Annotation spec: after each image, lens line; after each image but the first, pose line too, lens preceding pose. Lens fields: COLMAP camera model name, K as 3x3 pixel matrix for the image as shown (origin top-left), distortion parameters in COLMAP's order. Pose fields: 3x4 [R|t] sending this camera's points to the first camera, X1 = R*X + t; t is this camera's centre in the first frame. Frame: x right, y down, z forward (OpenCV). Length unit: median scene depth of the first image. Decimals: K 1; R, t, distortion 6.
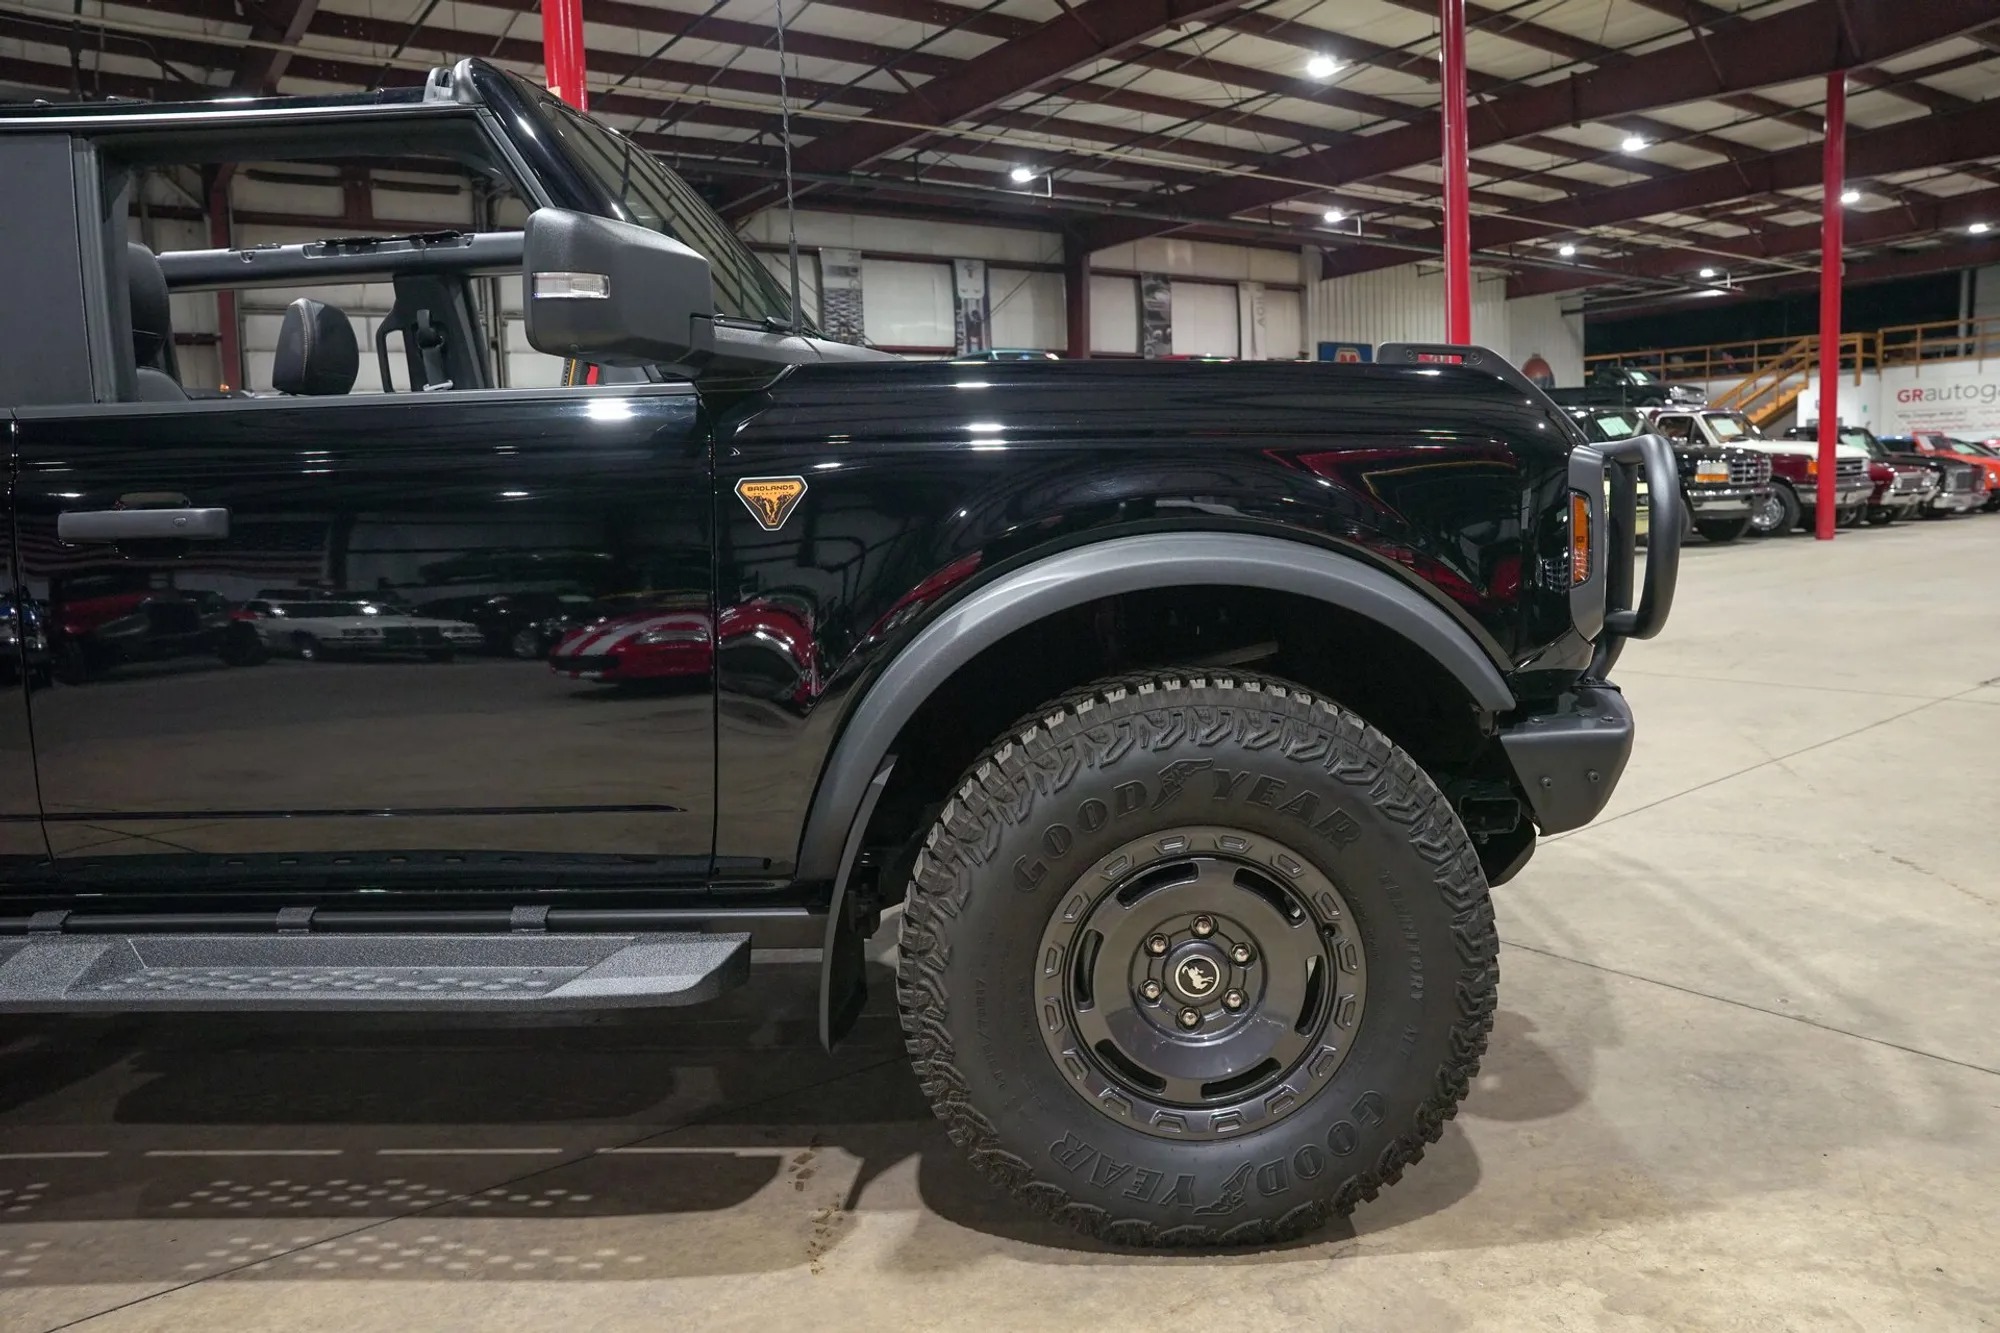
lens RADIAL K [[1371.9, 0, 1003.6], [0, 1371.9, 664.2], [0, 0, 1]] dist [-0.141046, 0.110093]
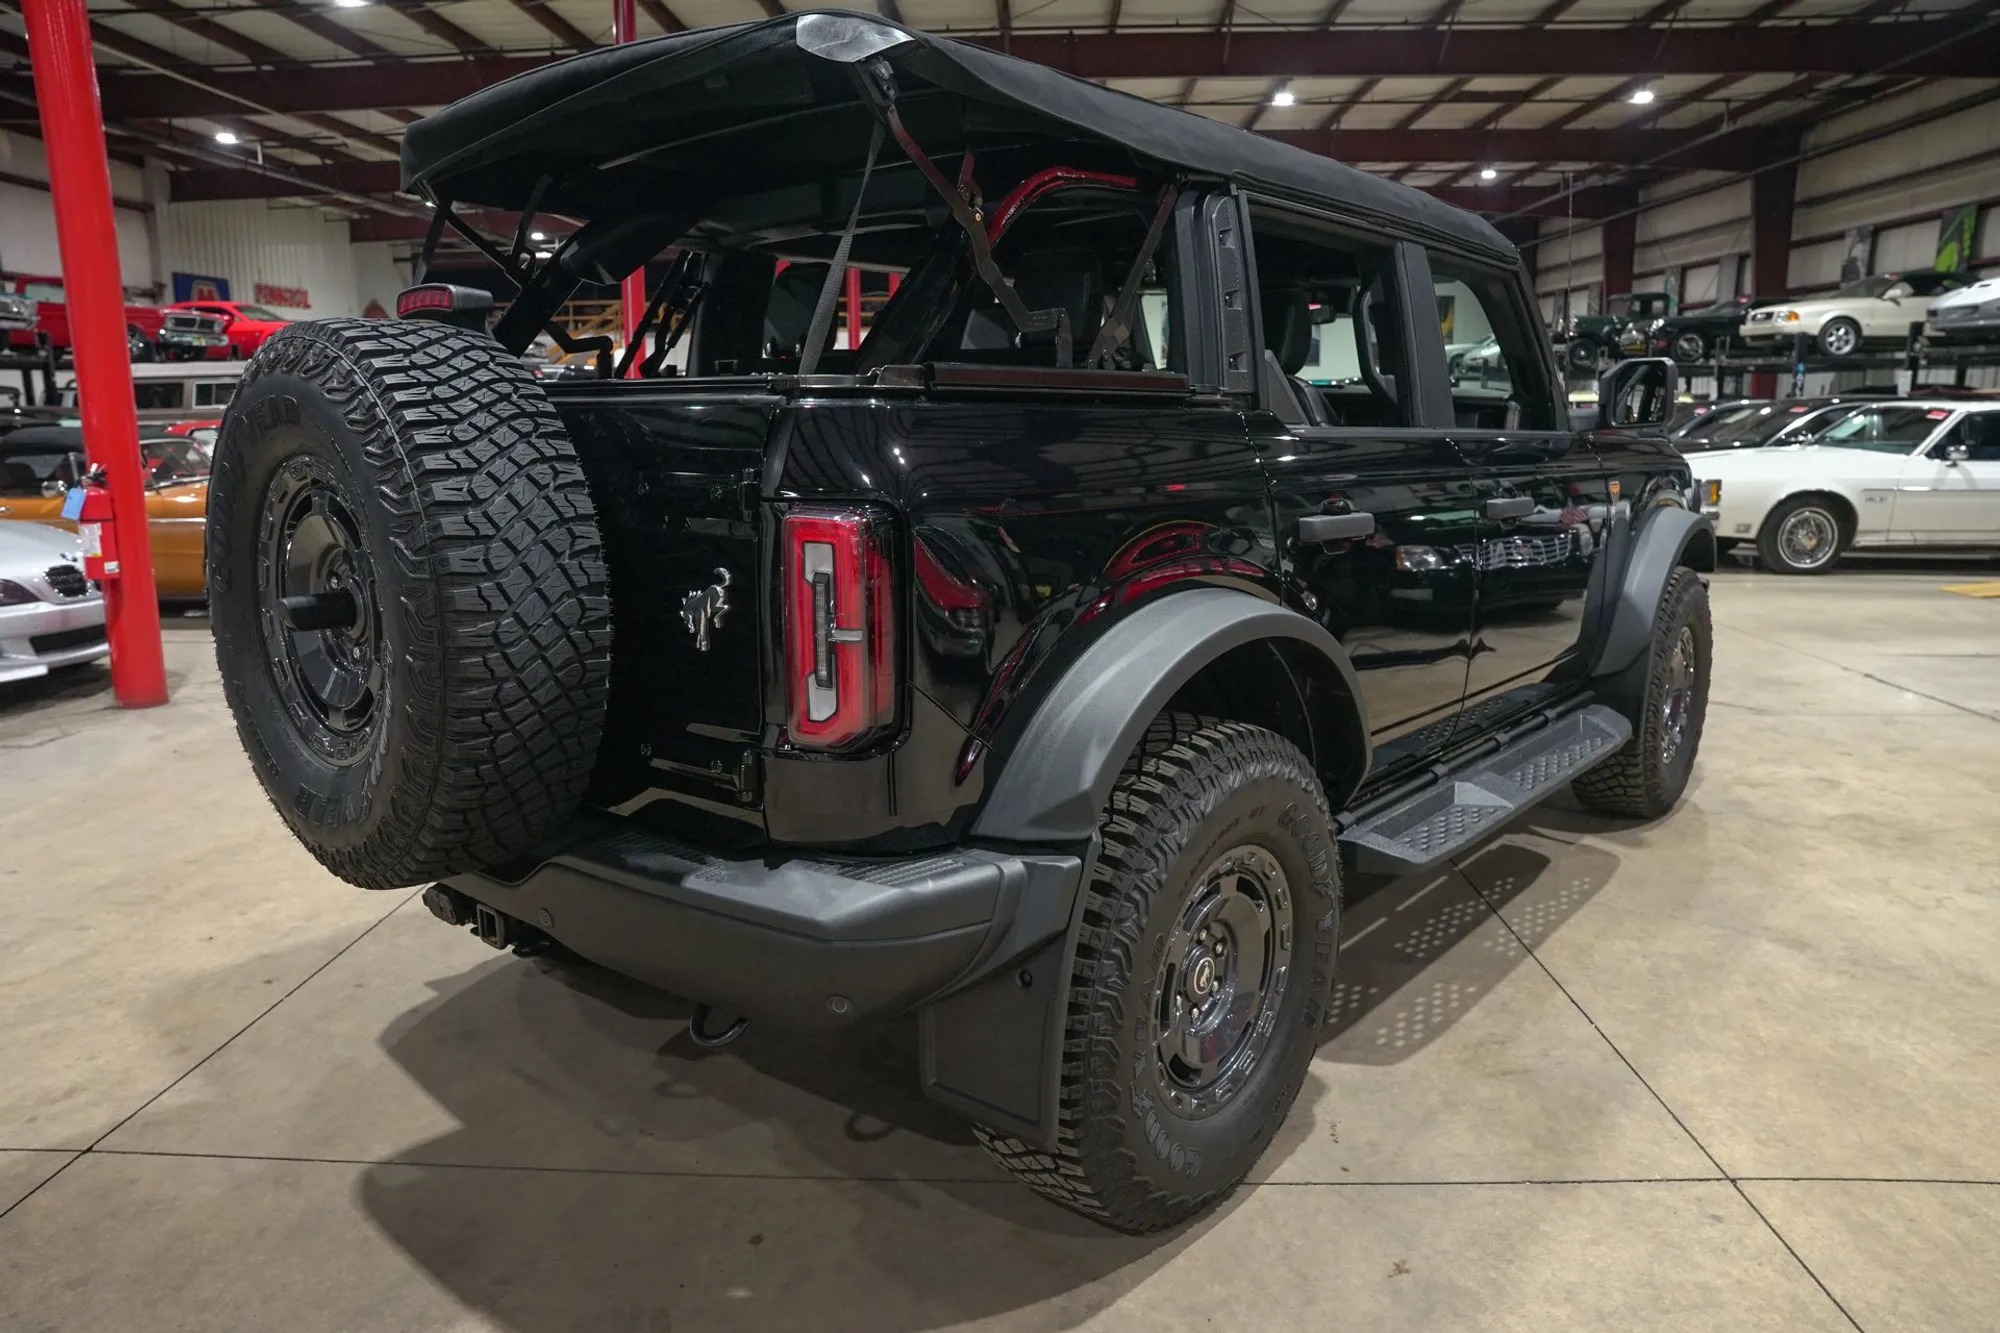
lens RADIAL K [[1371.9, 0, 1006.7], [0, 1371.9, 665.6], [0, 0, 1]] dist [-0.141046, 0.110093]
pose [[0.617275, -0.110709, 0.778919, -0.261876], [0.077268, 0.993794, 0.080017, -0.010277], [-0.782944, 0.010793, 0.621998, 0.049862]]
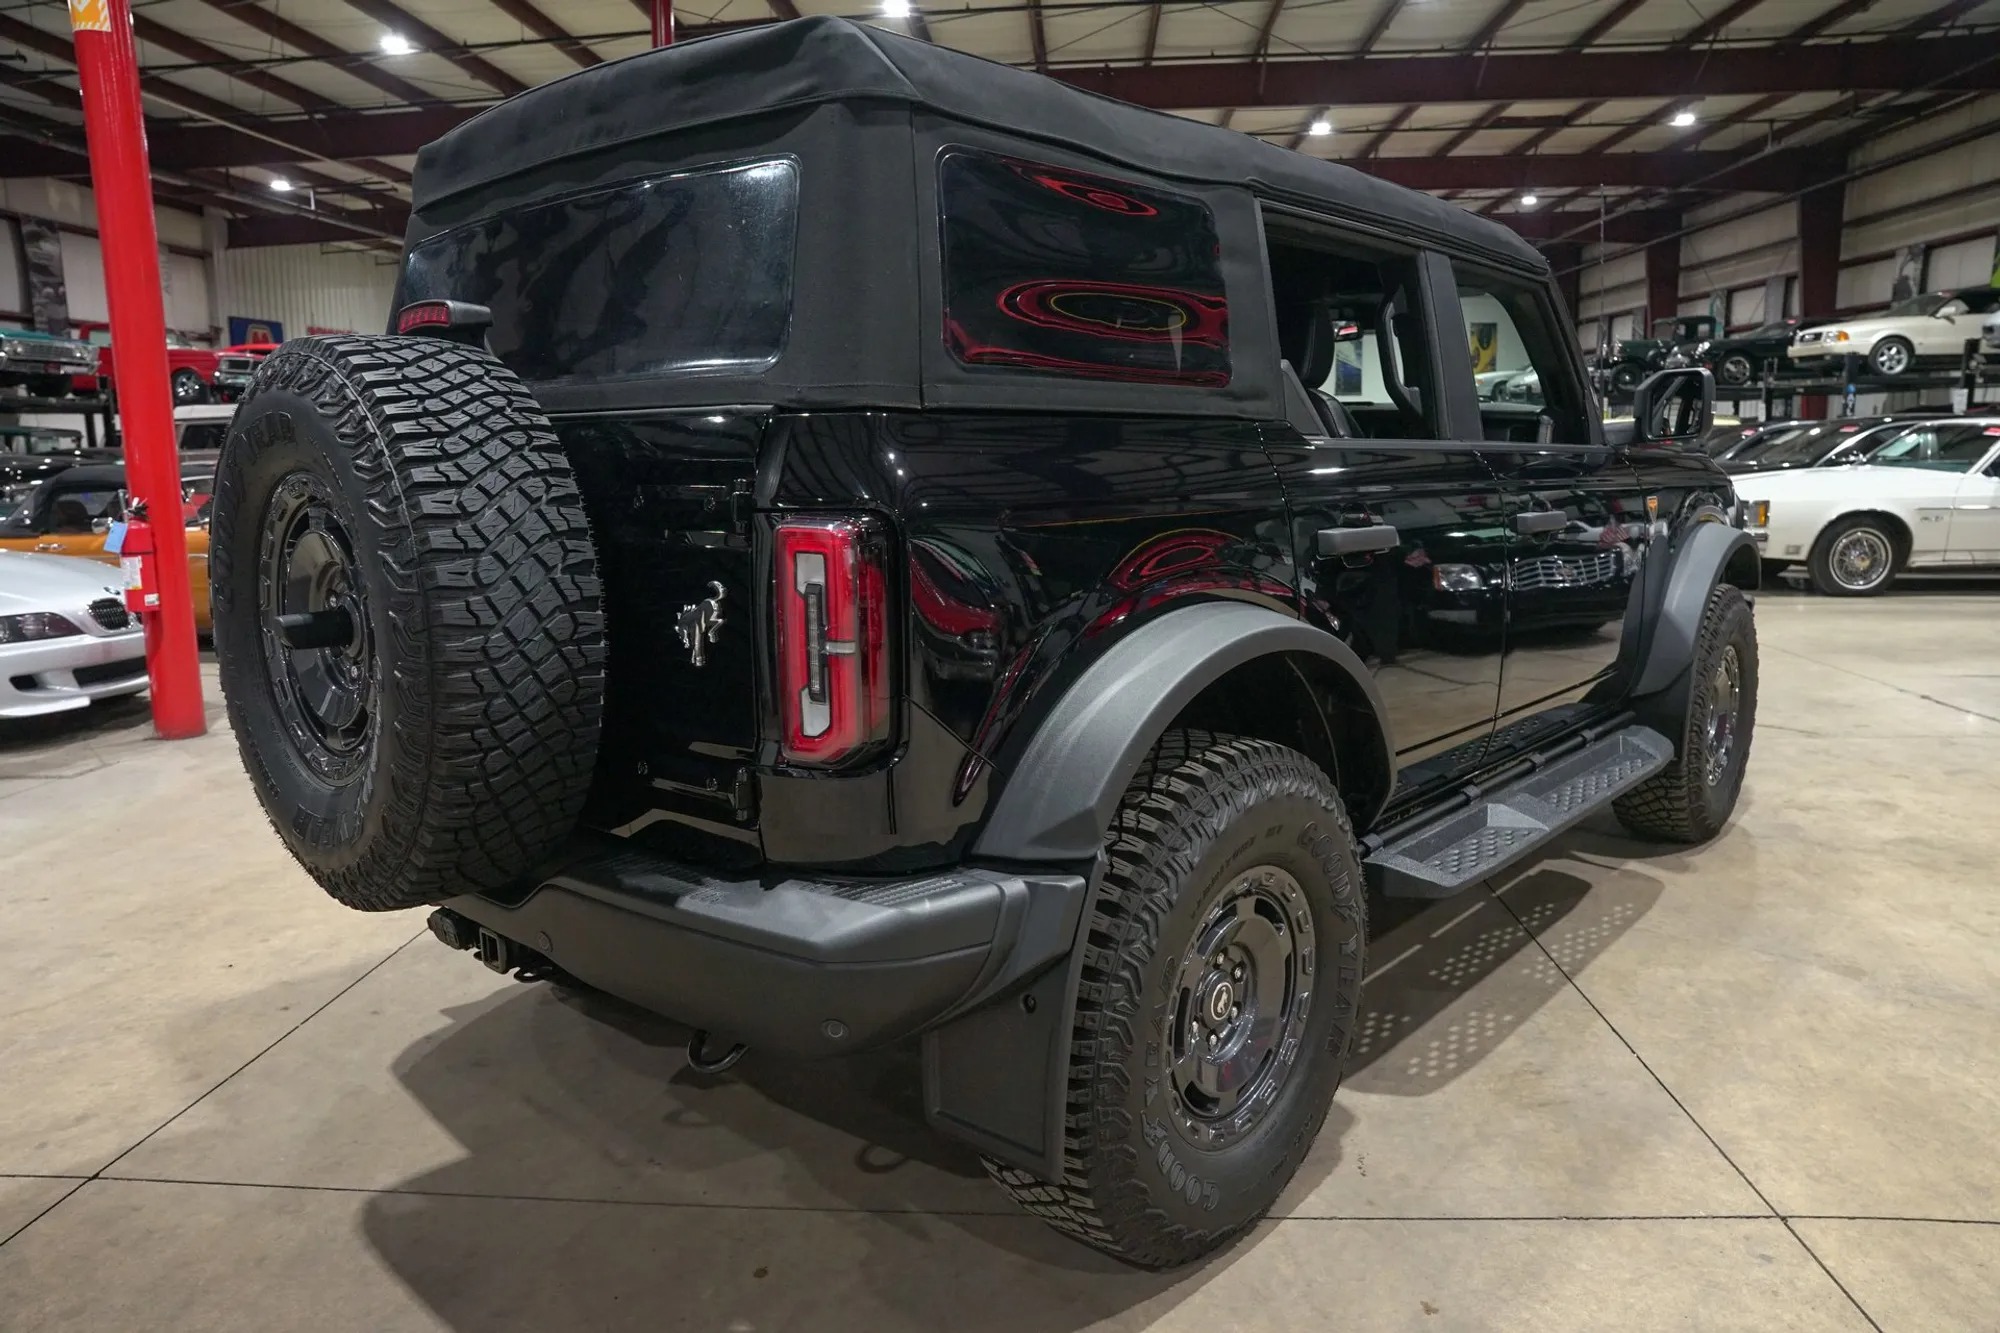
lens RADIAL K [[1371.9, 0, 1006.2], [0, 1371.9, 664.9], [0, 0, 1]] dist [-0.141046, 0.110093]
pose [[0.642243, -0.095645, 0.760510, -0.257515], [0.085882, 0.994916, 0.052599, -0.008211], [-0.761674, 0.031533, 0.647192, 0.049227]]
